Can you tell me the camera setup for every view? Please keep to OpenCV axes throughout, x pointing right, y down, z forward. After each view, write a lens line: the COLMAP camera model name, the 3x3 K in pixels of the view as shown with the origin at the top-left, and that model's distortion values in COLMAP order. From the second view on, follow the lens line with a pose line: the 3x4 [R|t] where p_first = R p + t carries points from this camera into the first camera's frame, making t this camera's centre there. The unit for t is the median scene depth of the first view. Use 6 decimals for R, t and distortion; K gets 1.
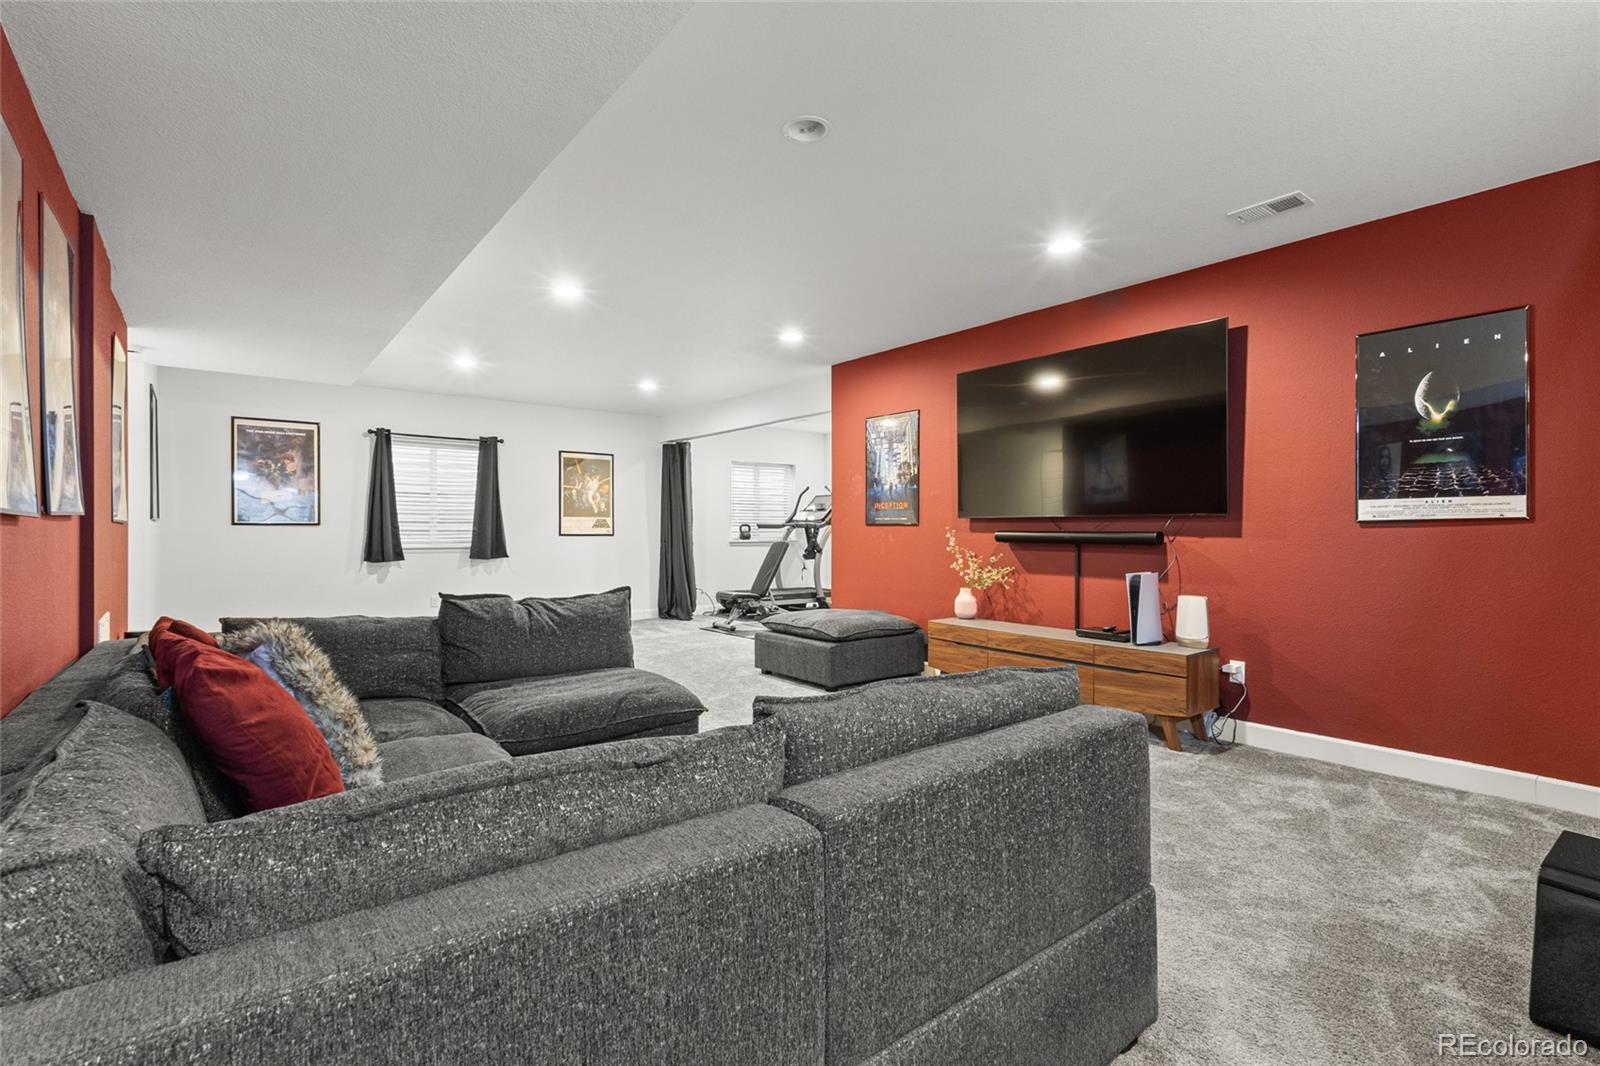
lens RADIAL K [[740.0, 0, 801.6], [0, 740.0, 532.7], [0, 0, 1]] dist [0.002293, -0.000056]
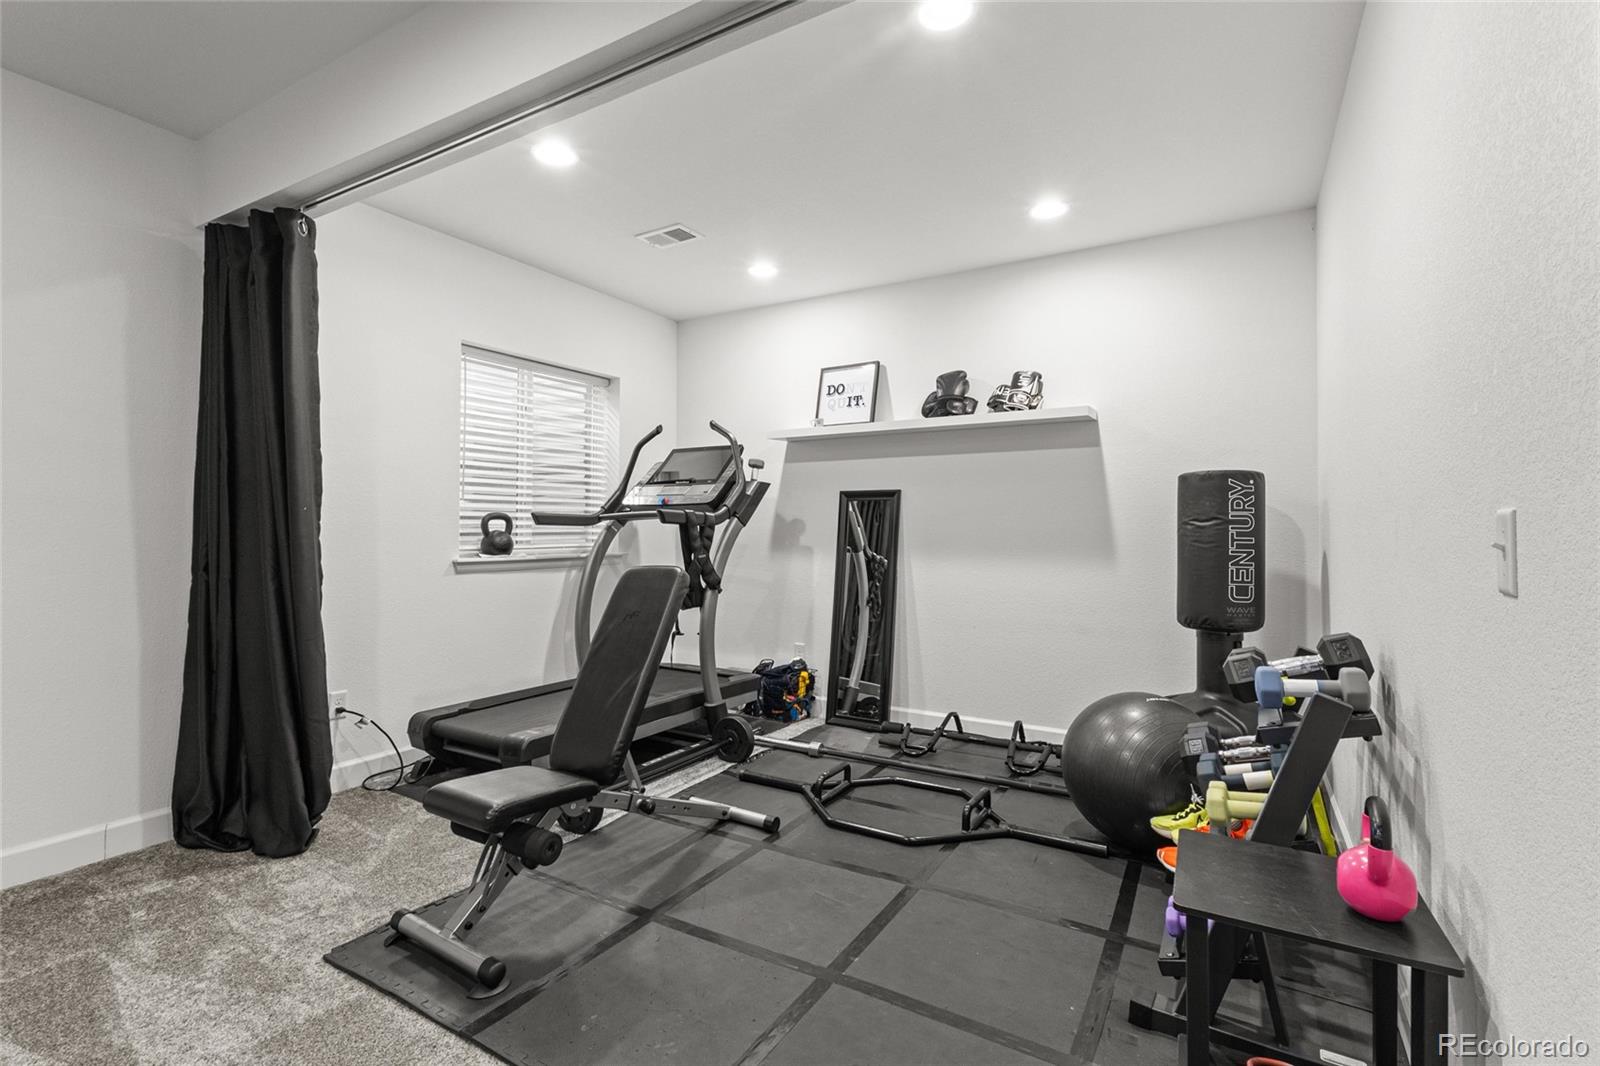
lens RADIAL K [[740.0, 0, 805.1], [0, 740.0, 521.1], [0, 0, 1]] dist [0.002293, -0.000056]
pose [[0.926562, 0.007523, 0.376068, -0.074293], [-0.001529, 0.999867, -0.016233, -0.001821], [-0.376140, 0.014466, 0.926450, 0.610232]]
